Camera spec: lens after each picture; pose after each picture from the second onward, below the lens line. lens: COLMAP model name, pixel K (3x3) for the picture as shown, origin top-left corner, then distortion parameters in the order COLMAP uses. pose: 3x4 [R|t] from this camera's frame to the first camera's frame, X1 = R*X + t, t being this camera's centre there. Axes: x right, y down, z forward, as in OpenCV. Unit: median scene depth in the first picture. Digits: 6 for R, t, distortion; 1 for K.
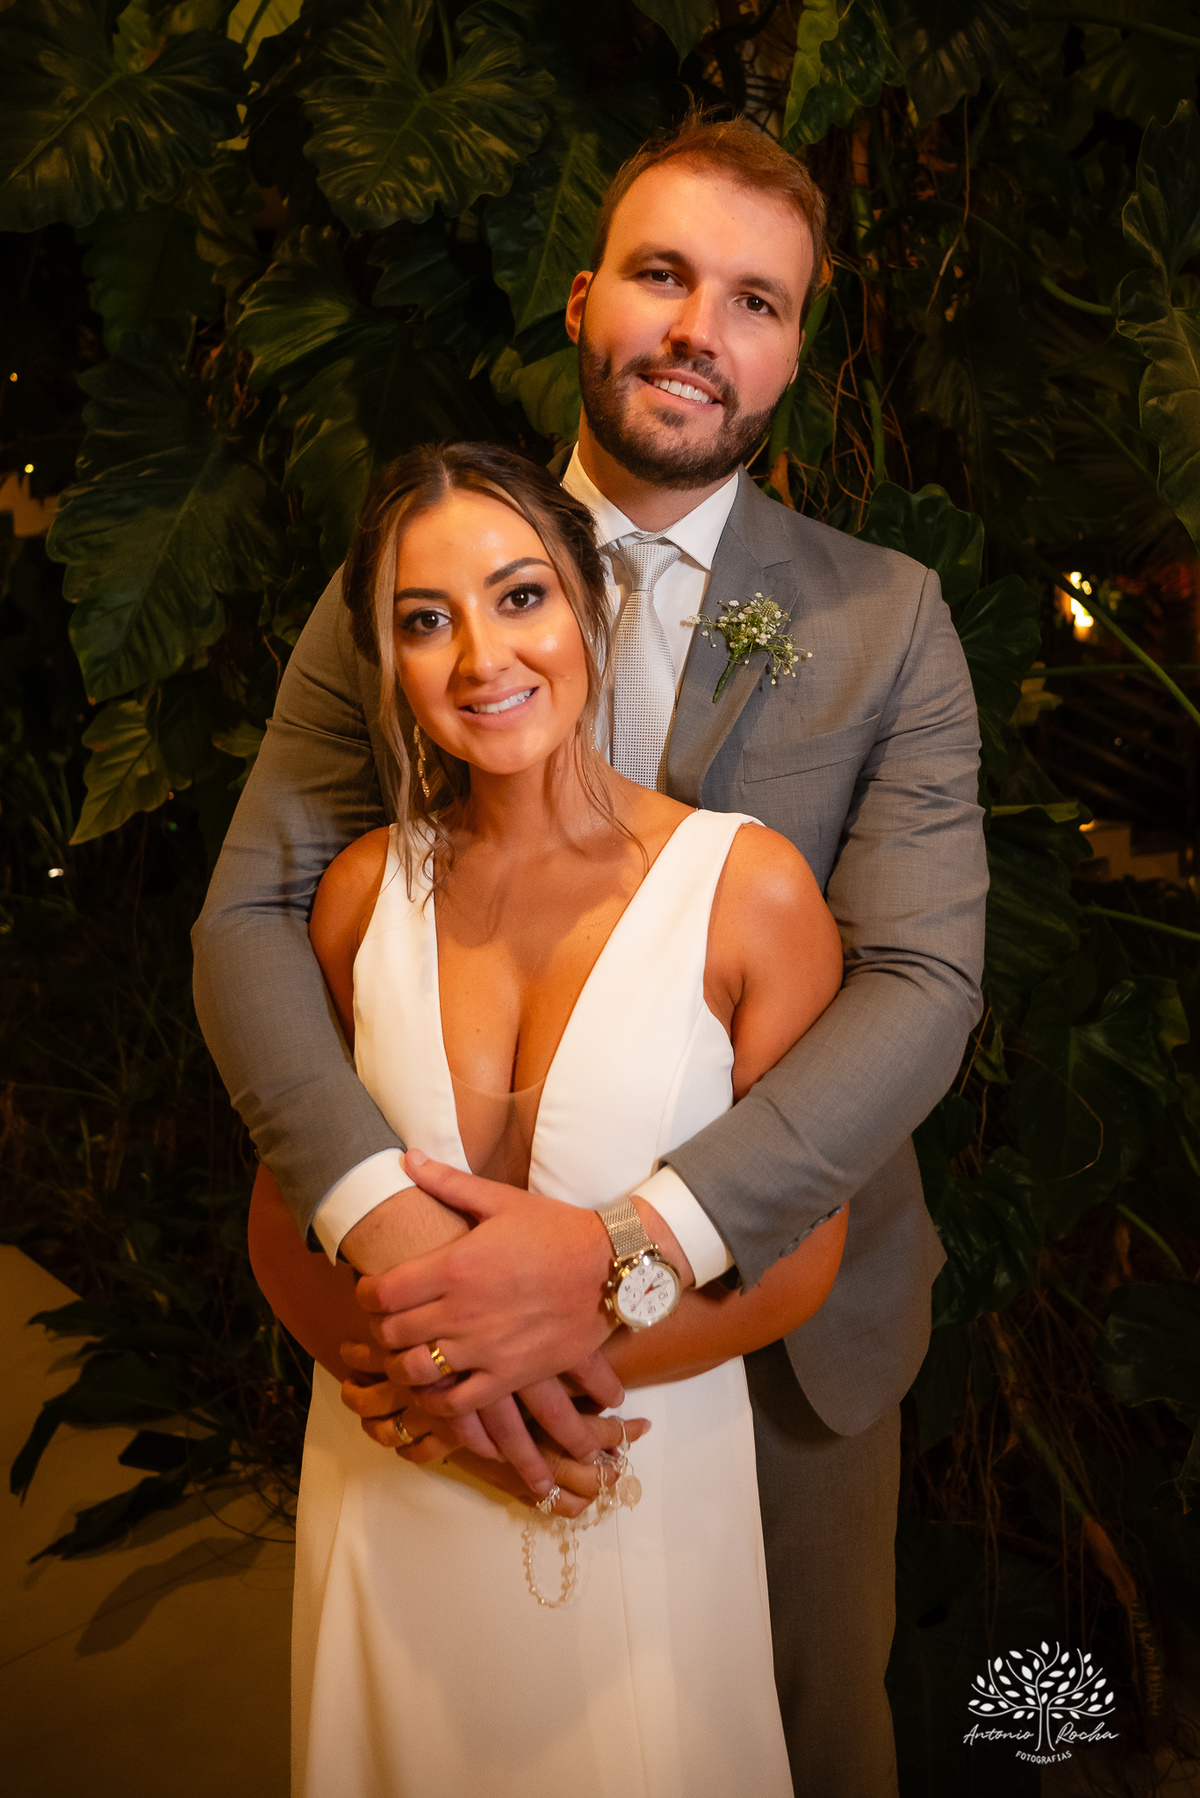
lens RADIAL K [[1291.0, 0, 600.0], [0, 1291.0, 899.0], [0, 0, 1]] dist [-0.002333, -0.000882]
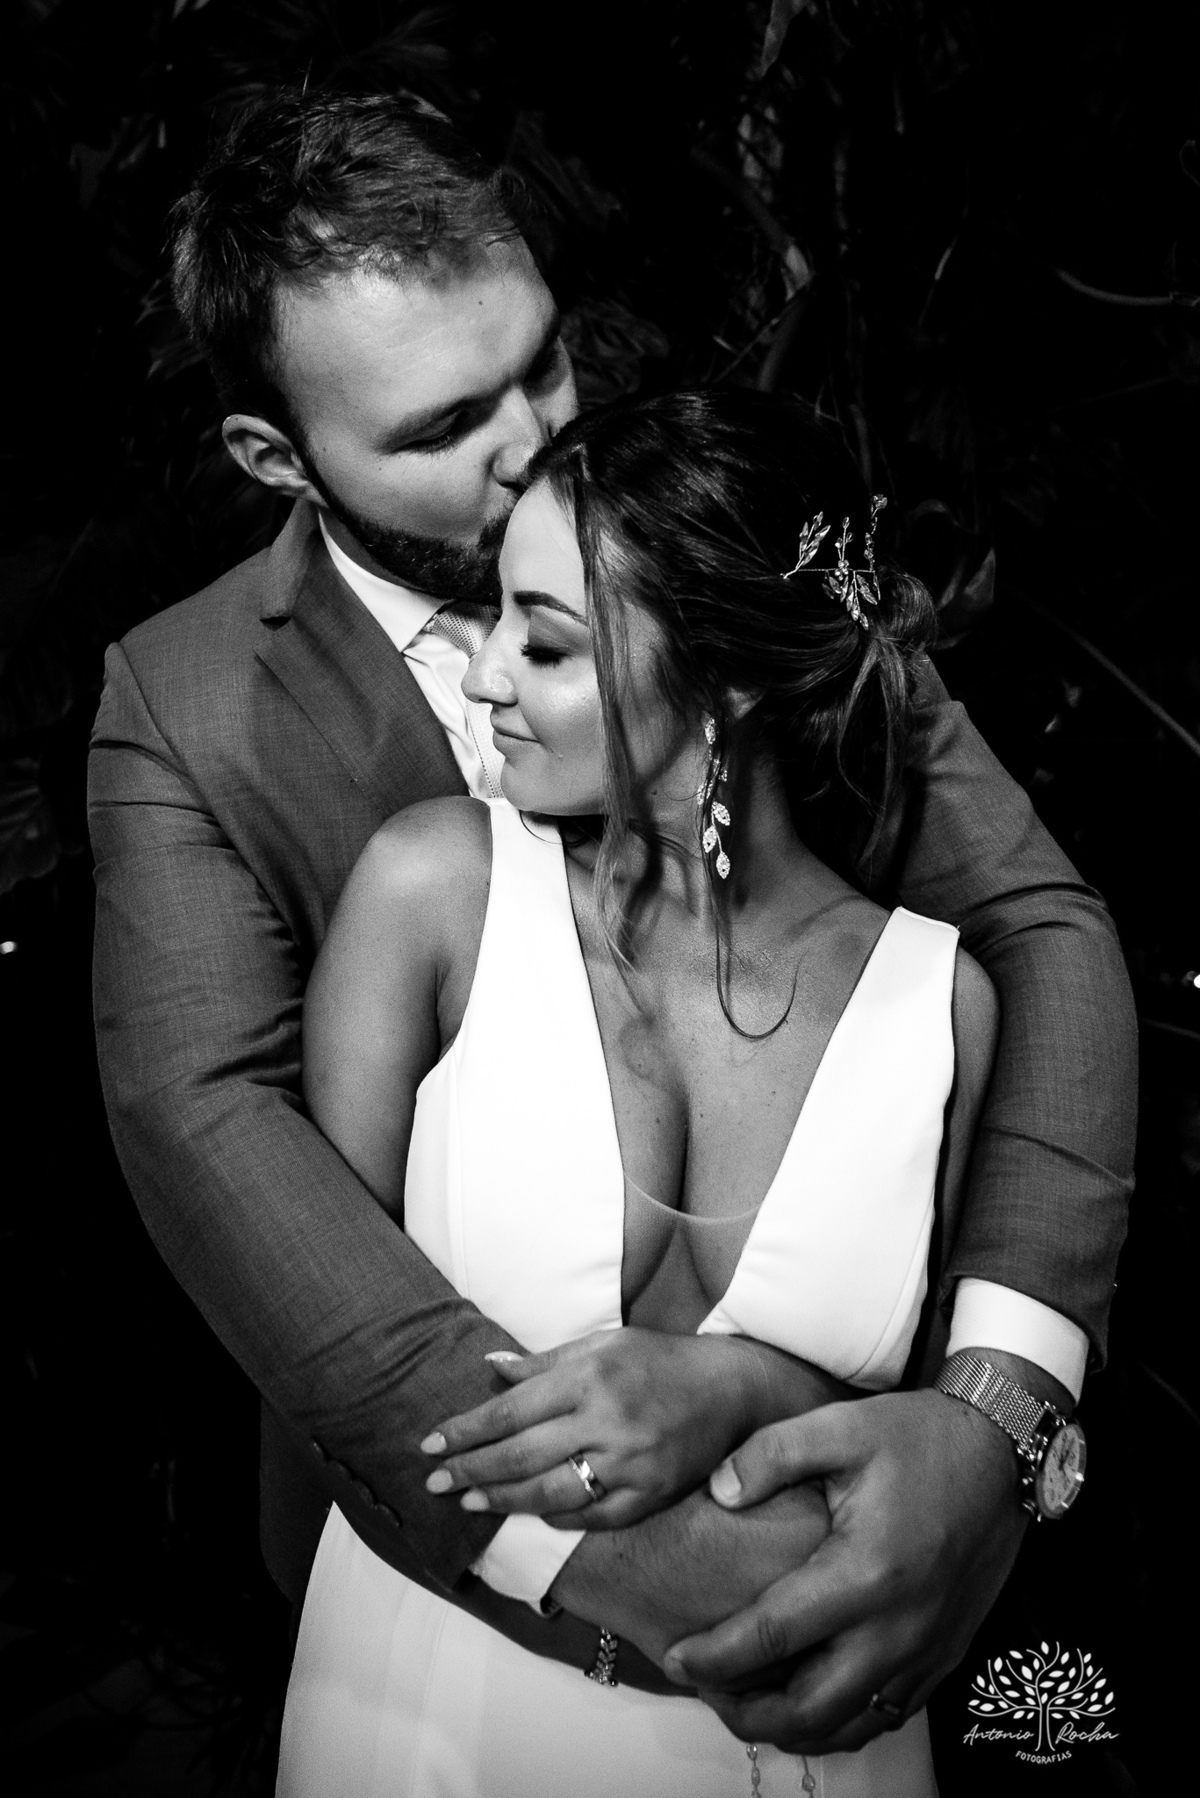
lens RADIAL K [[1262.1, 0, 600.0], [0, 1262.1, 899.0], [0, 0, 1]] dist [-0.024326, -0.005839]
pose [[0.999470, 0.017894, 0.027195, 0.018287], [-0.016042, 0.997635, -0.066833, -0.003749], [-0.028326, 0.066361, 0.997394, 0.165830]]
